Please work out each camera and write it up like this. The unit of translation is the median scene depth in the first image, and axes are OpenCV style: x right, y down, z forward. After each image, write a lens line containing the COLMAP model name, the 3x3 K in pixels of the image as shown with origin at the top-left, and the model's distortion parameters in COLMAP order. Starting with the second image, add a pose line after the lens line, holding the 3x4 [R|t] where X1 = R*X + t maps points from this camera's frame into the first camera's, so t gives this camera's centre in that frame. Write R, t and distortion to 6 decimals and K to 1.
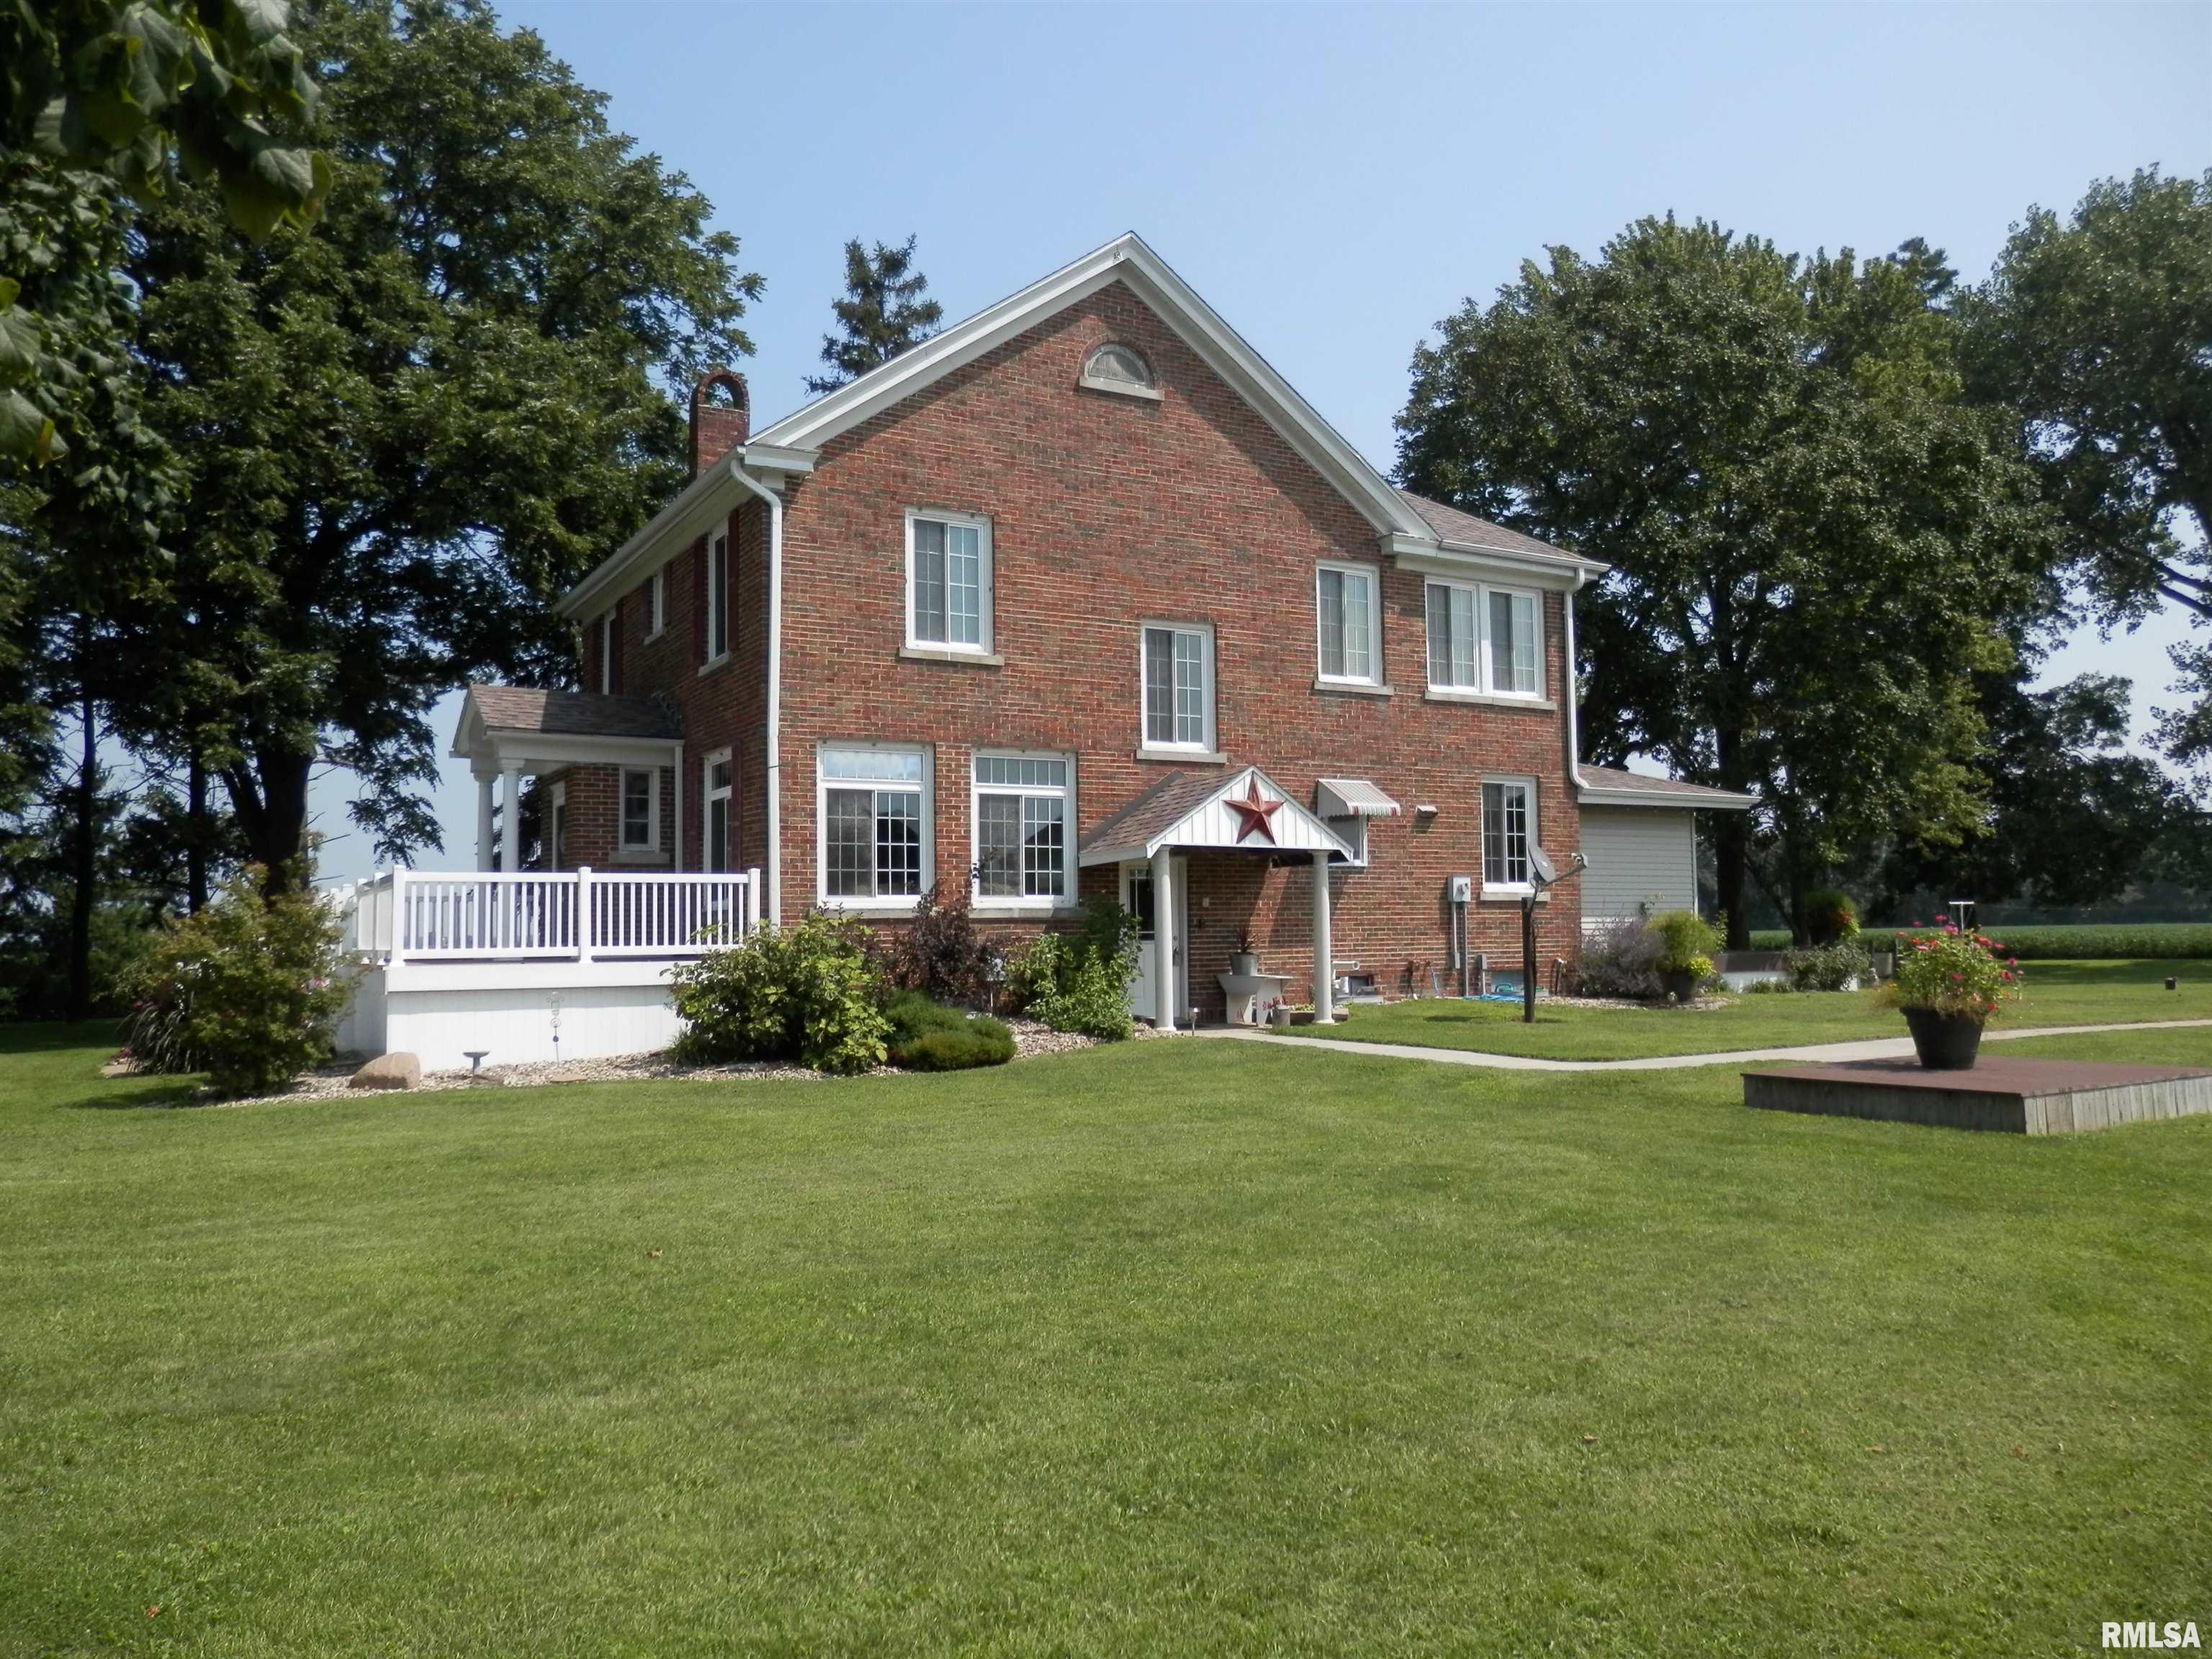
lens RADIAL K [[1645.9, 0, 1106.1], [0, 1645.9, 826.6], [0, 0, 1]] dist [0.009559, -0.002406]
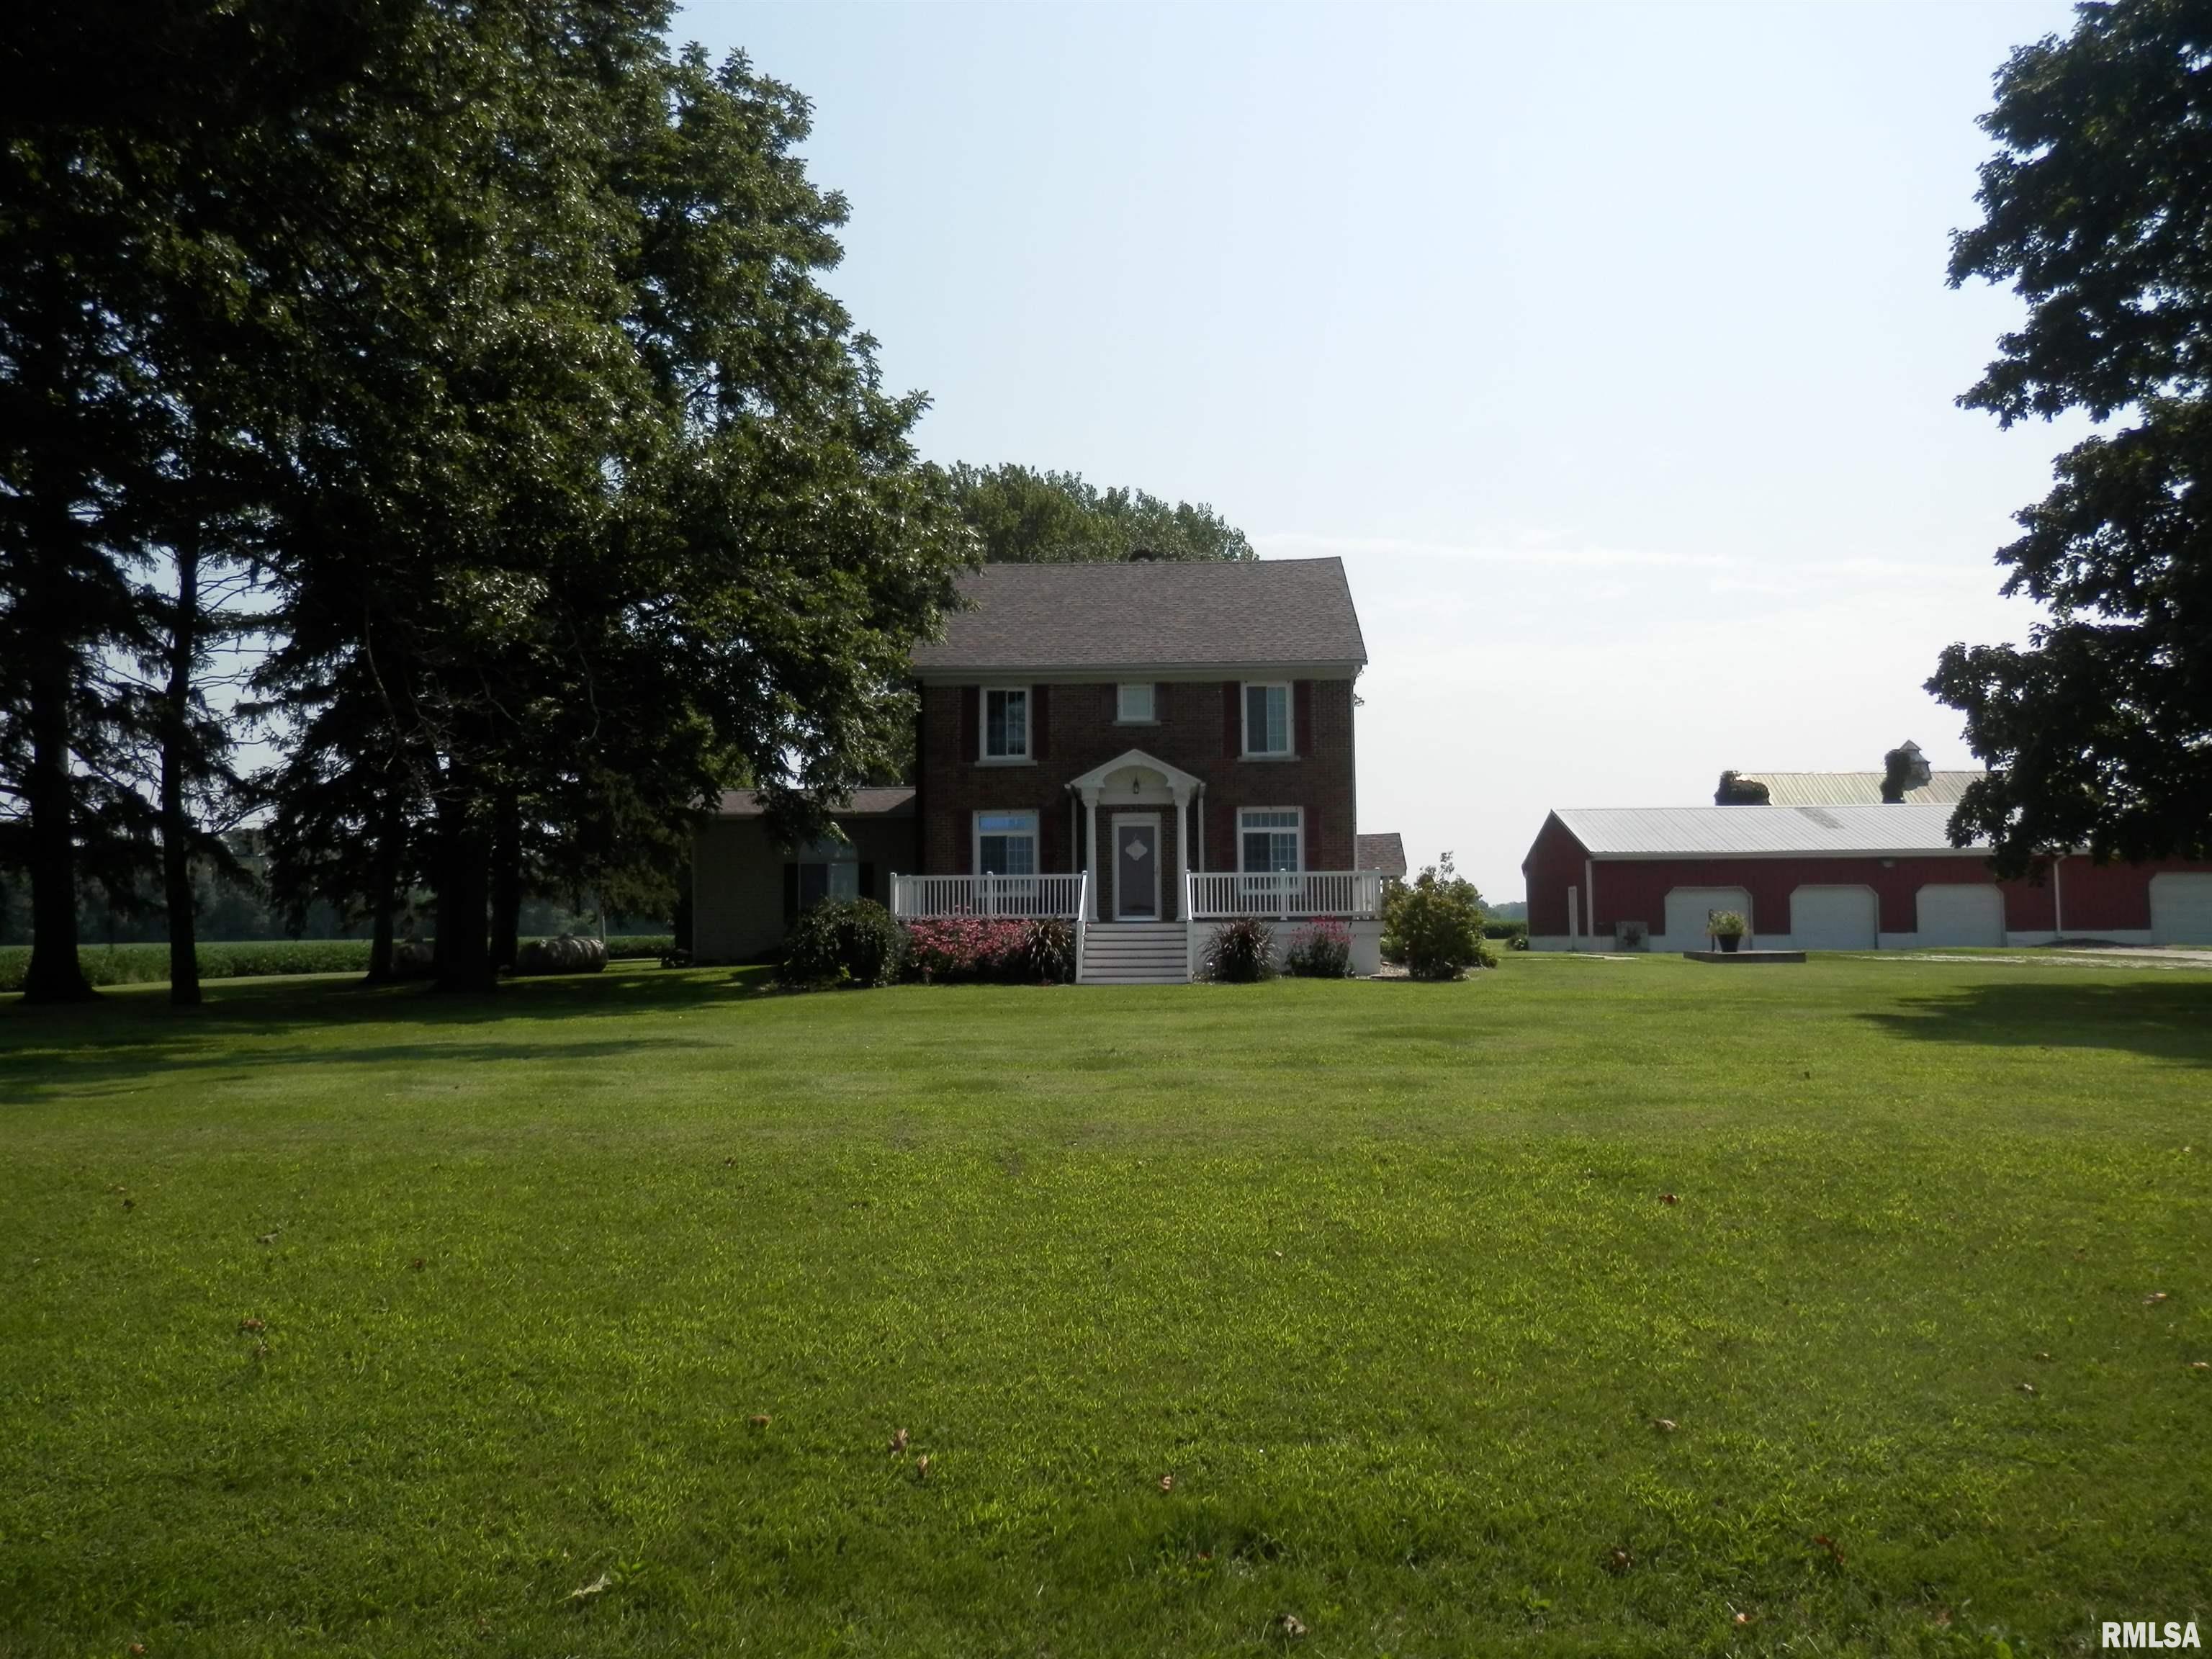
lens RADIAL K [[1645.9, 0, 1111.2], [0, 1645.9, 827.1], [0, 0, 1]] dist [0.009559, -0.002406]
pose [[0.533989, 0.060776, 0.843304, -1.372768], [-0.051968, 0.997887, -0.039010, 0.041505], [-0.843893, -0.022994, 0.536019, 0.127703]]
